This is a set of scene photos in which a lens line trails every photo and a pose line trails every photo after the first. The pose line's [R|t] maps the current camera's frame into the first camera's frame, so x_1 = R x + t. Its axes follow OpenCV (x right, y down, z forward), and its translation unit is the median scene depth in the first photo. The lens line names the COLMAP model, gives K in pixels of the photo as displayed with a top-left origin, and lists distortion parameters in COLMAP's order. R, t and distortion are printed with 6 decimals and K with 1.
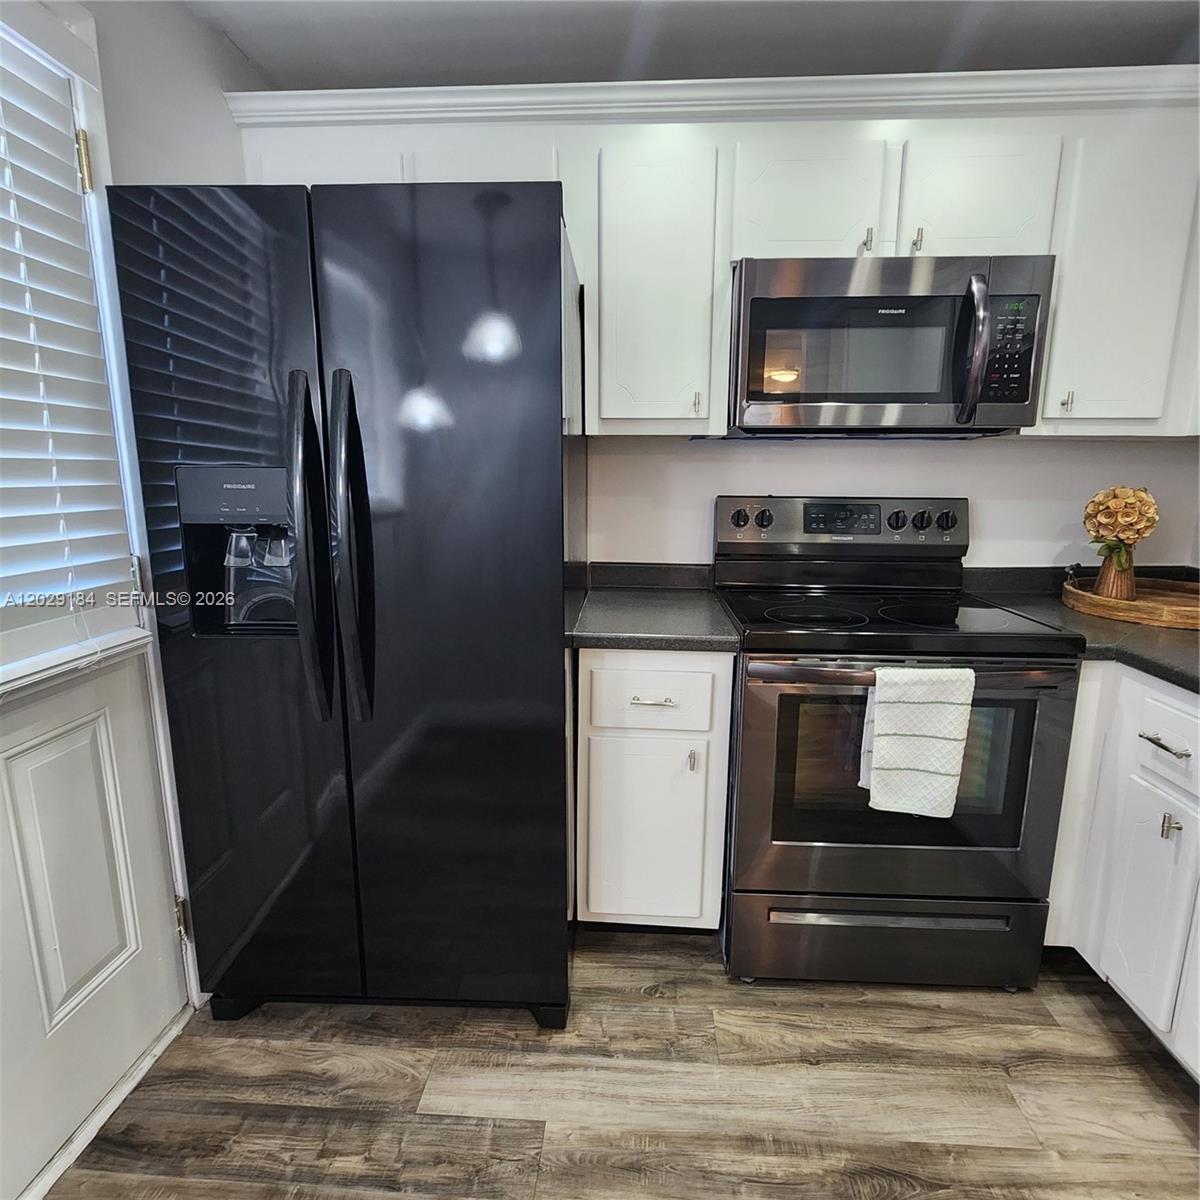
lens RADIAL K [[657.9, 0, 595.8], [0, 657.9, 603.3], [0, 0, 1]] dist [0.001256, -0.002045]
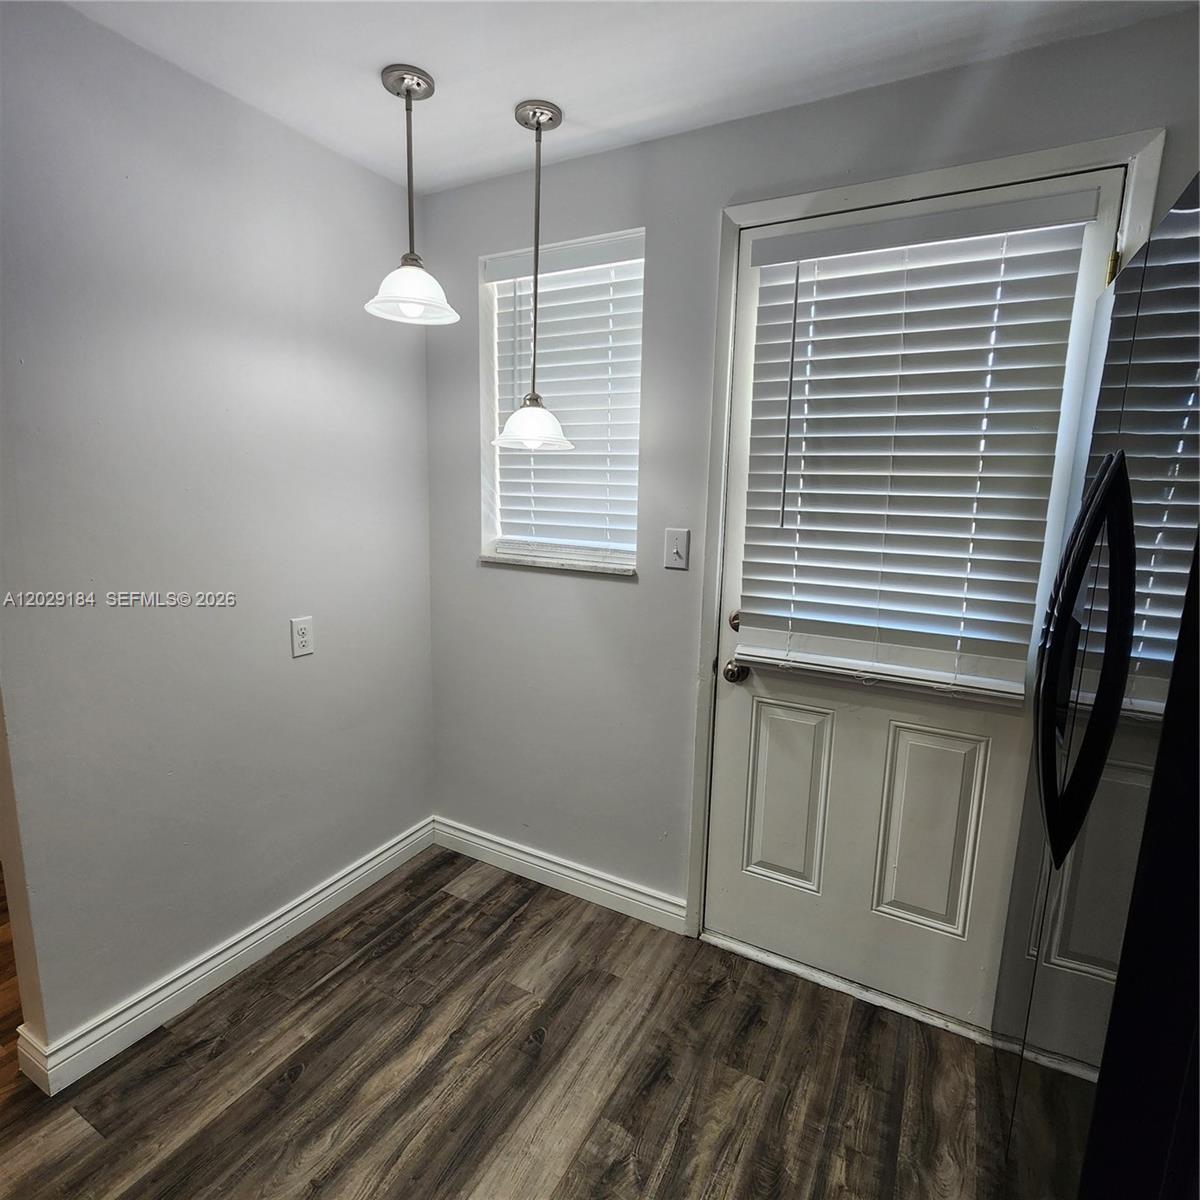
lens RADIAL K [[657.9, 0, 591.0], [0, 657.9, 581.6], [0, 0, 1]] dist [0.001256, -0.002045]
pose [[-0.444868, 0.125393, -0.886775, 0.657296], [-0.184239, 0.956159, 0.227631, -0.270151], [0.876441, 0.264644, -0.402262, 0.801223]]
